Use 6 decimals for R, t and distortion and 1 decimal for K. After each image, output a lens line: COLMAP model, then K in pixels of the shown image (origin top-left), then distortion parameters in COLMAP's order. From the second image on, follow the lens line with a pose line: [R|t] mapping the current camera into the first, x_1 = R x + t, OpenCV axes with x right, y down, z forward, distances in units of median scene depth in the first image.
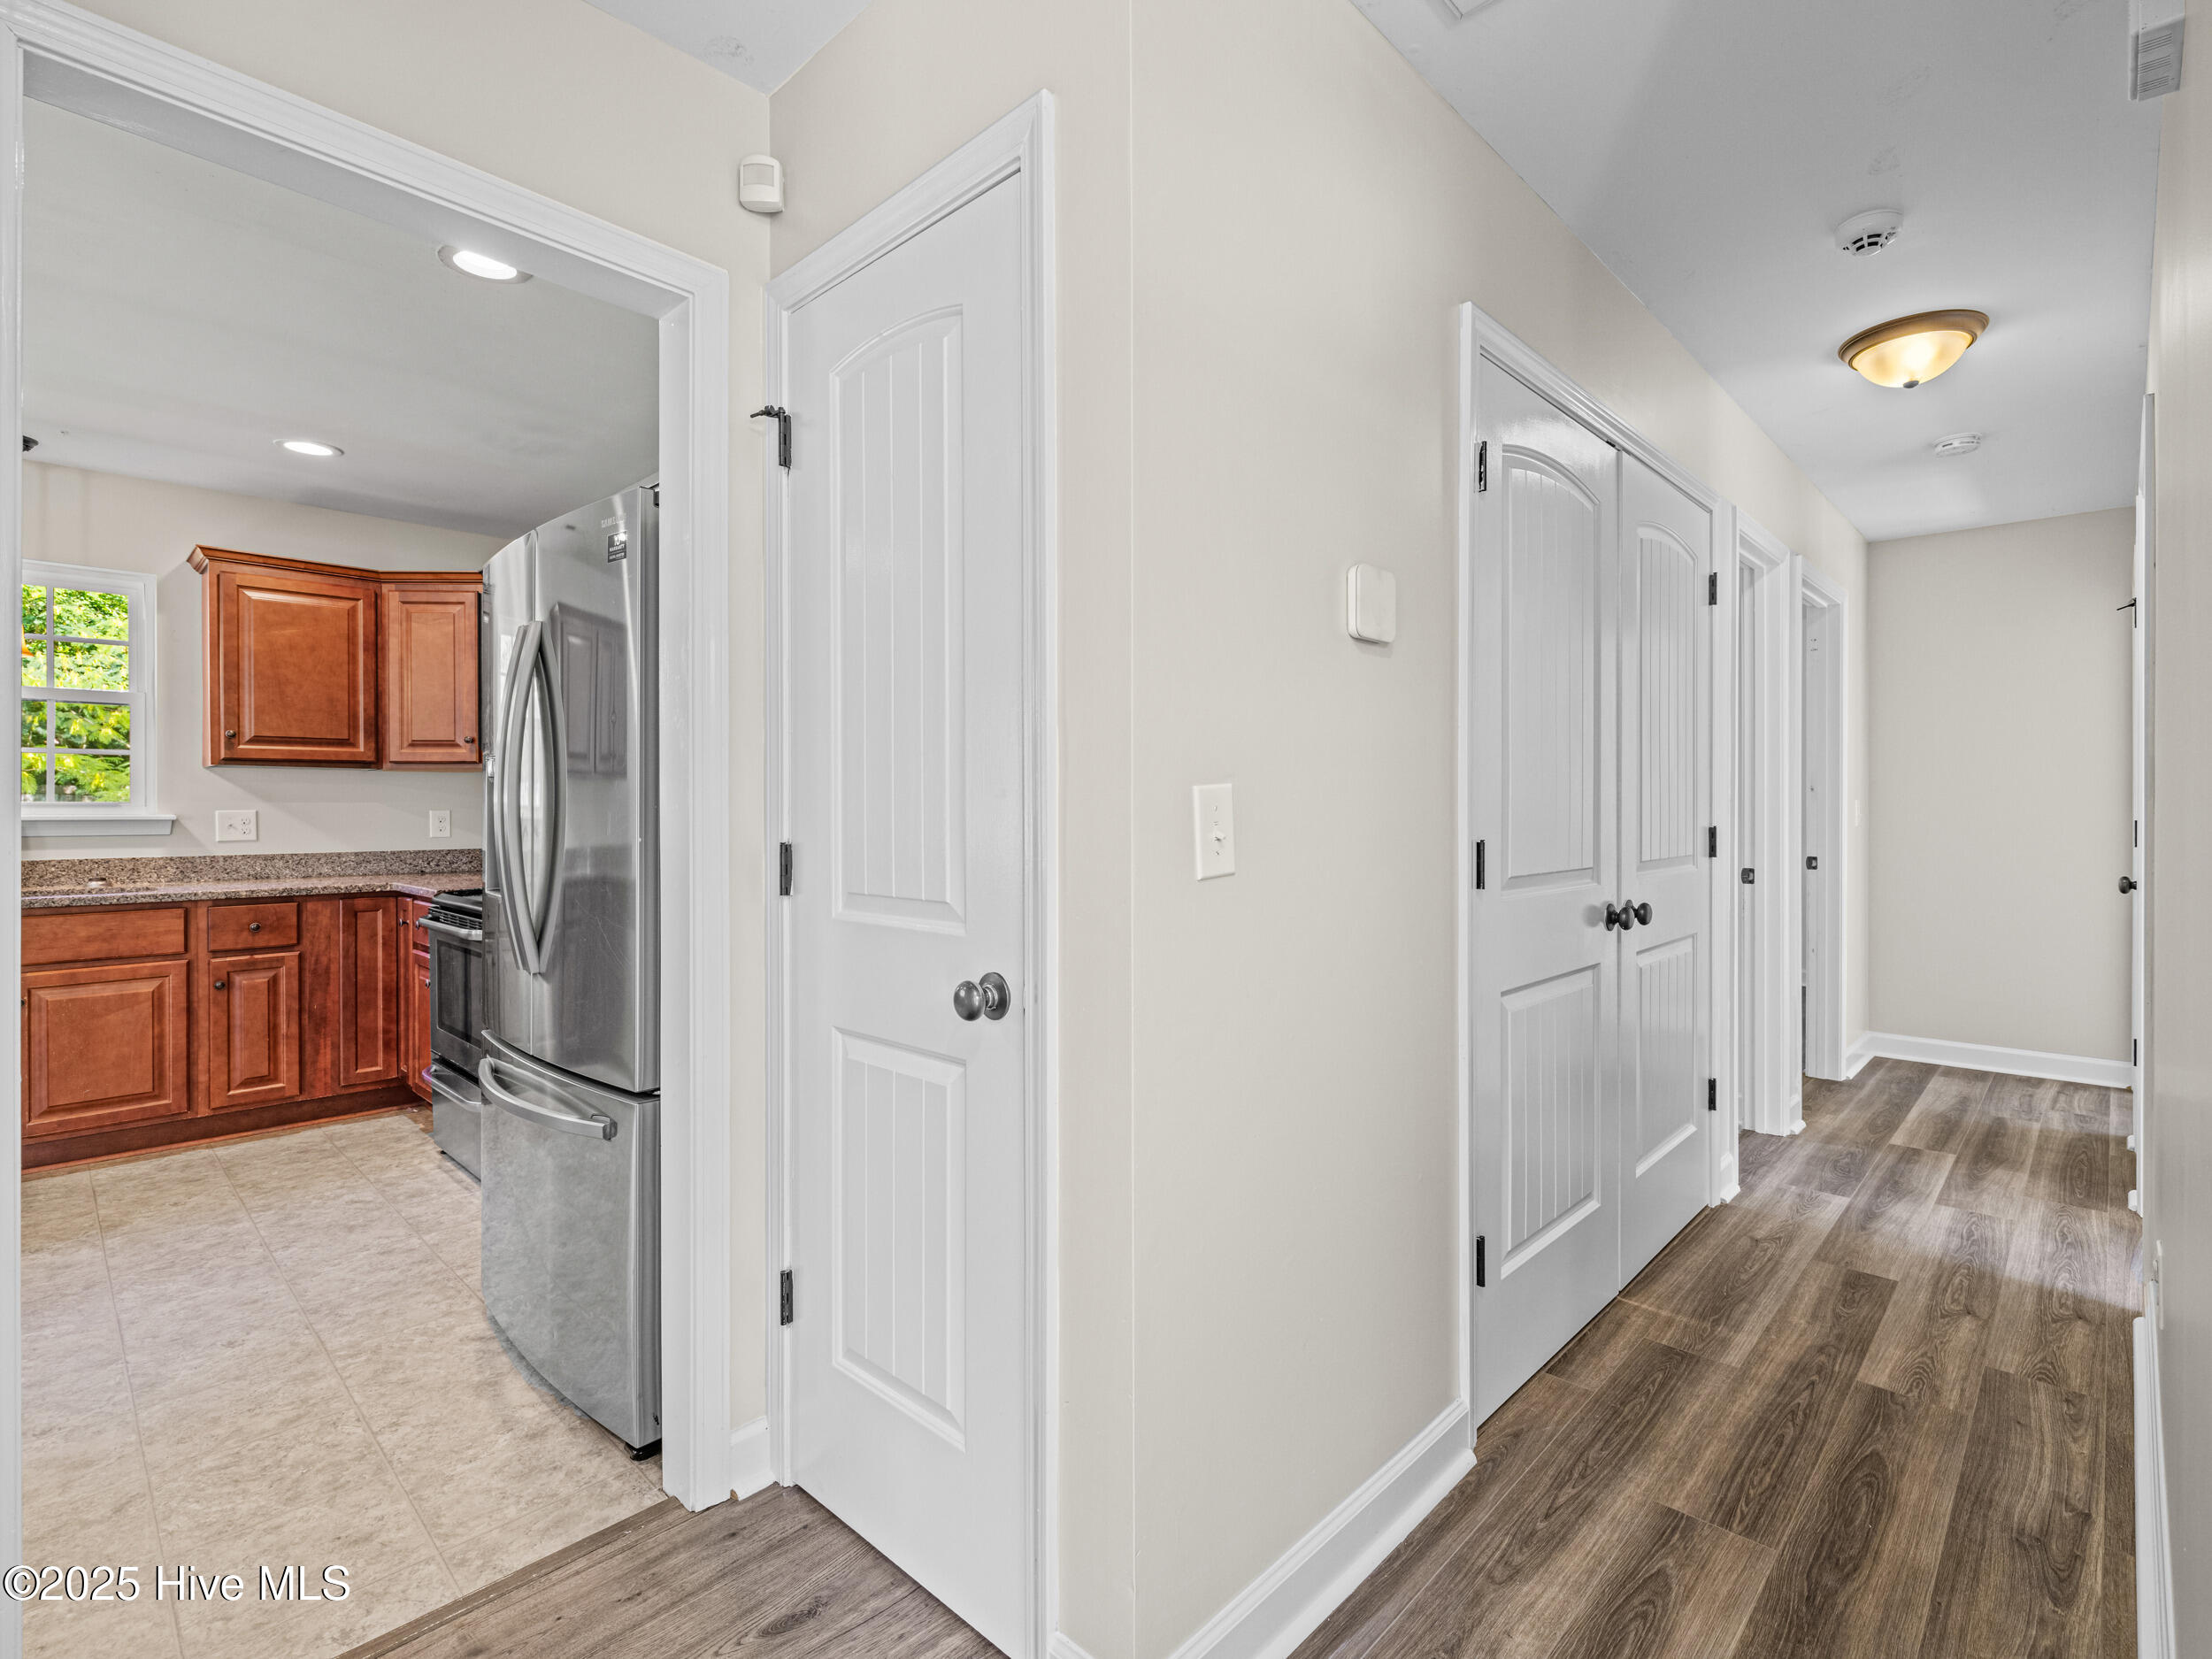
lens RADIAL K [[1049.5, 0, 1142.6], [0, 1049.5, 810.7], [0, 0, 1]] dist [-0.000212, 0.000381]
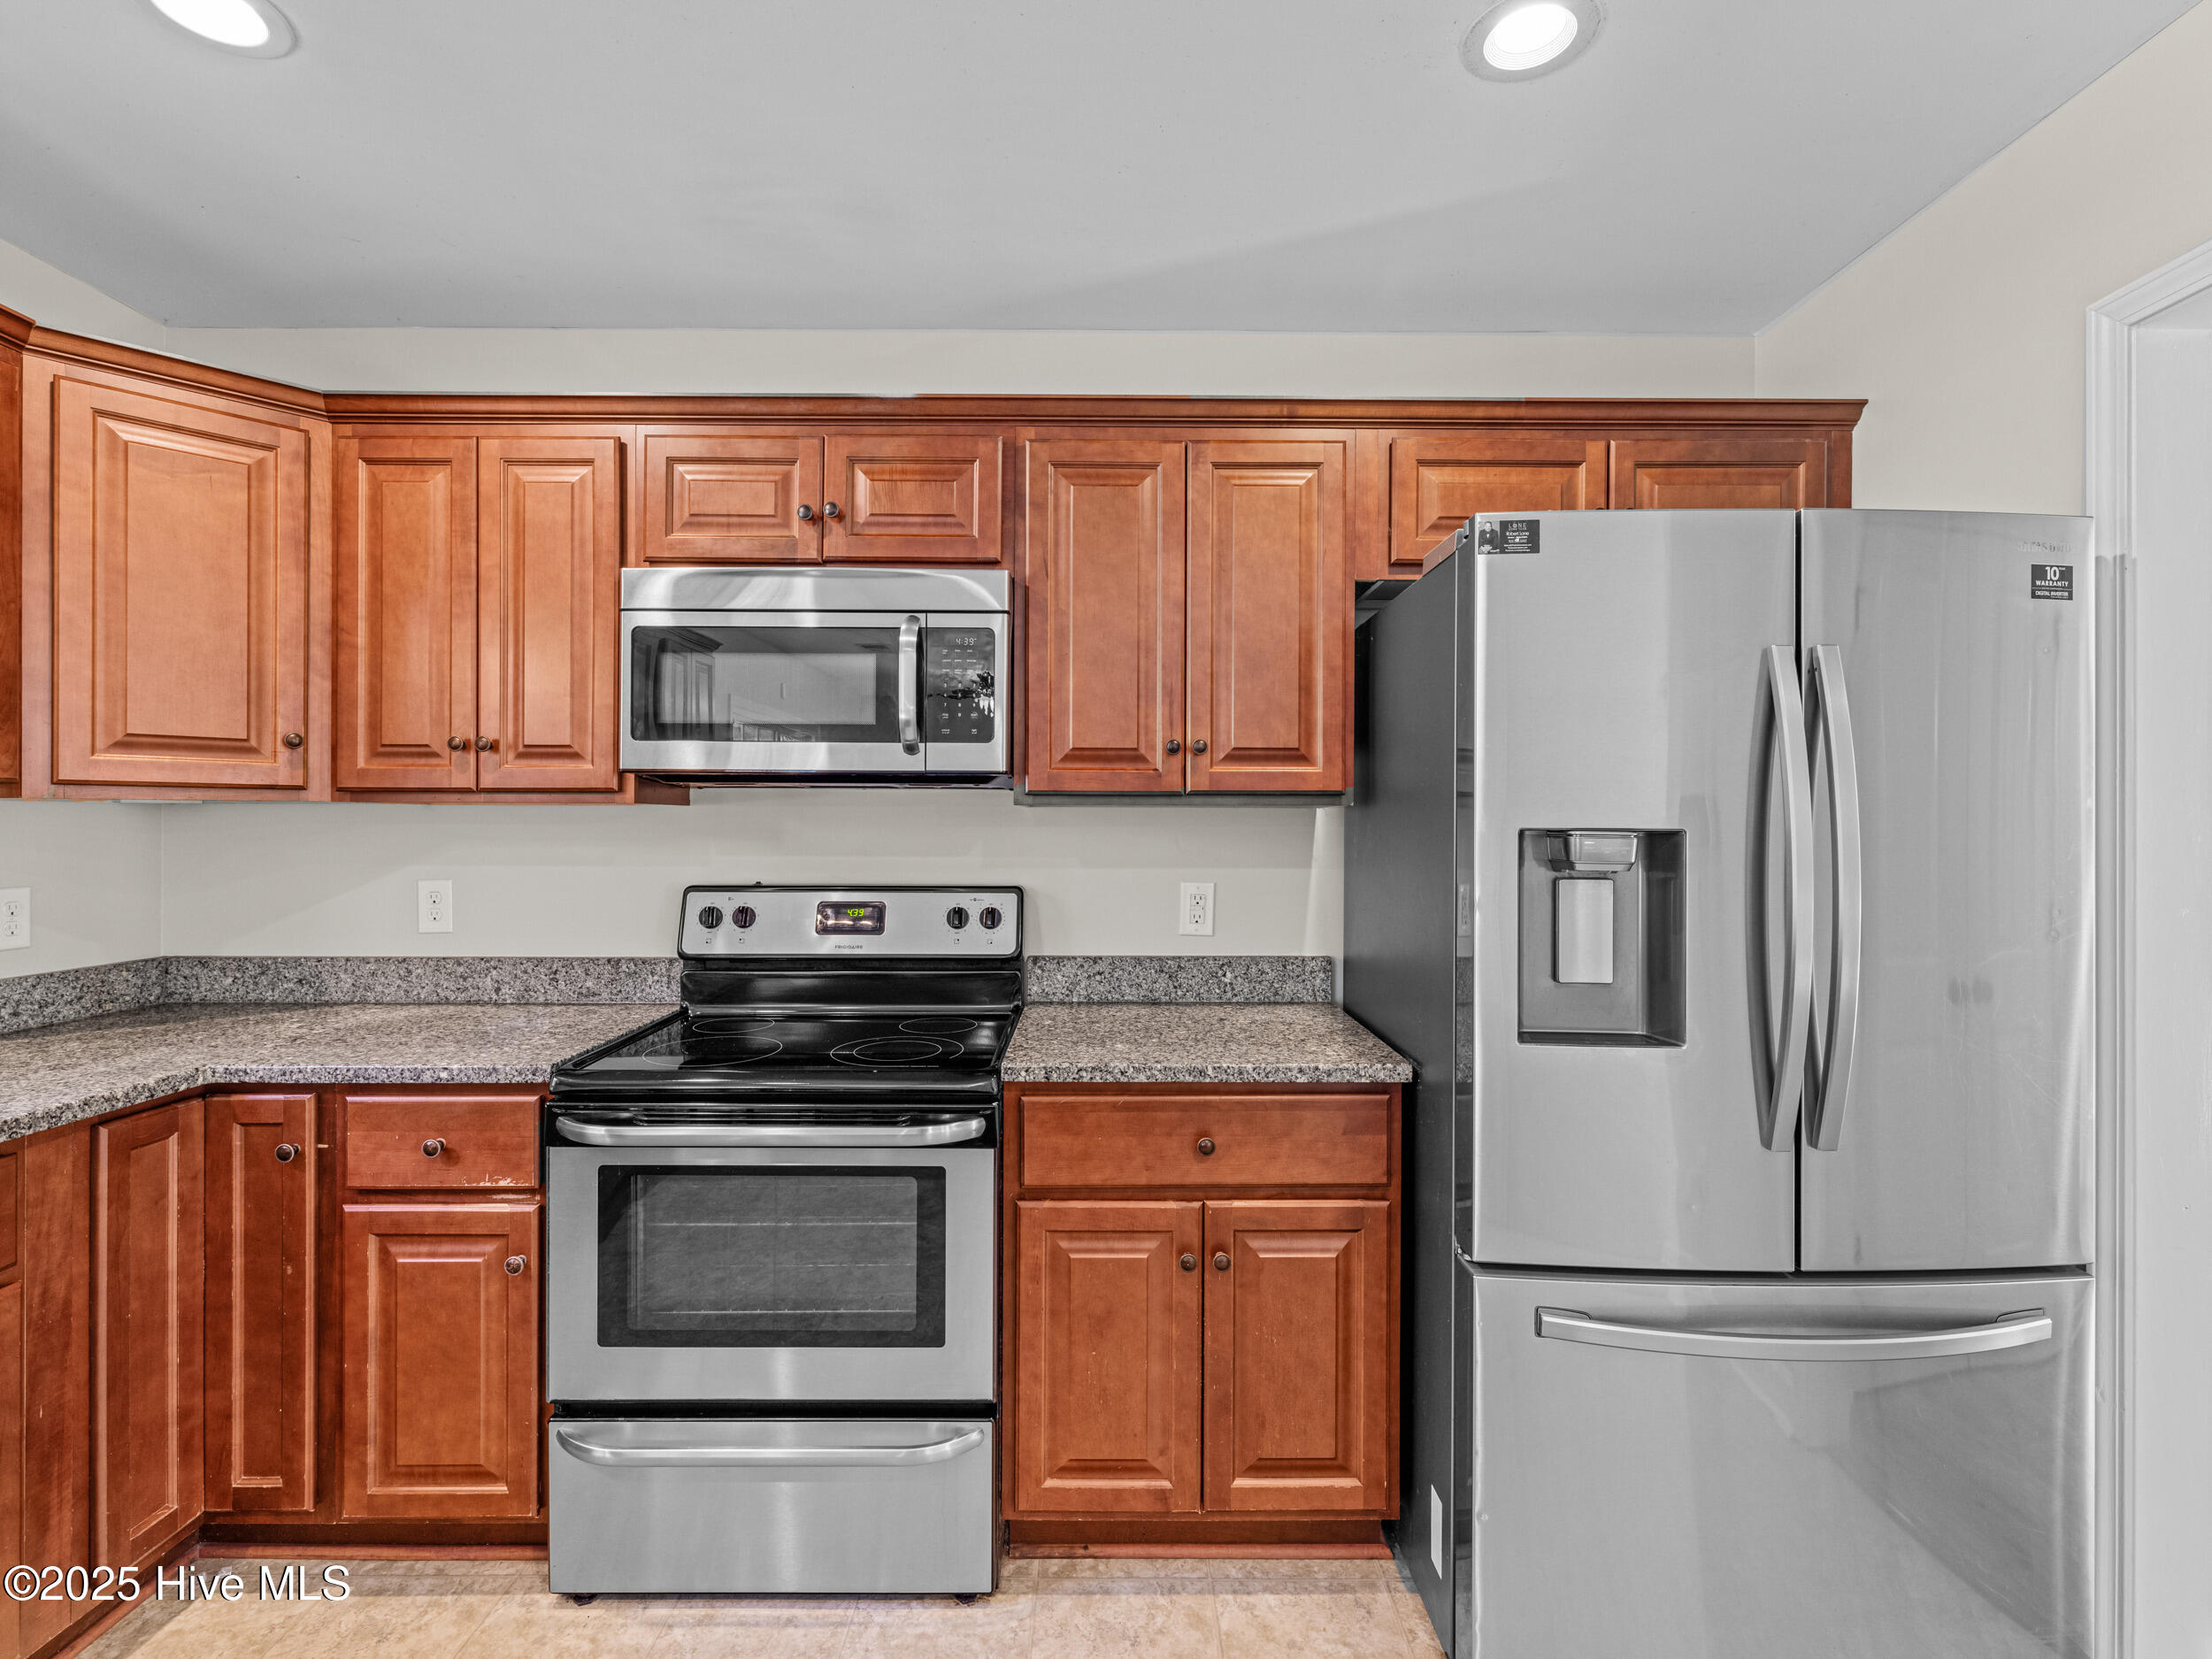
lens RADIAL K [[1049.5, 0, 1104.7], [0, 1049.5, 824.4], [0, 0, 1]] dist [-0.000212, 0.000381]
pose [[0.732110, 0.004669, 0.681171, -0.778318], [-0.002494, 0.999988, -0.004173, -0.032011], [-0.681182, 0.001356, 0.732113, 0.451869]]
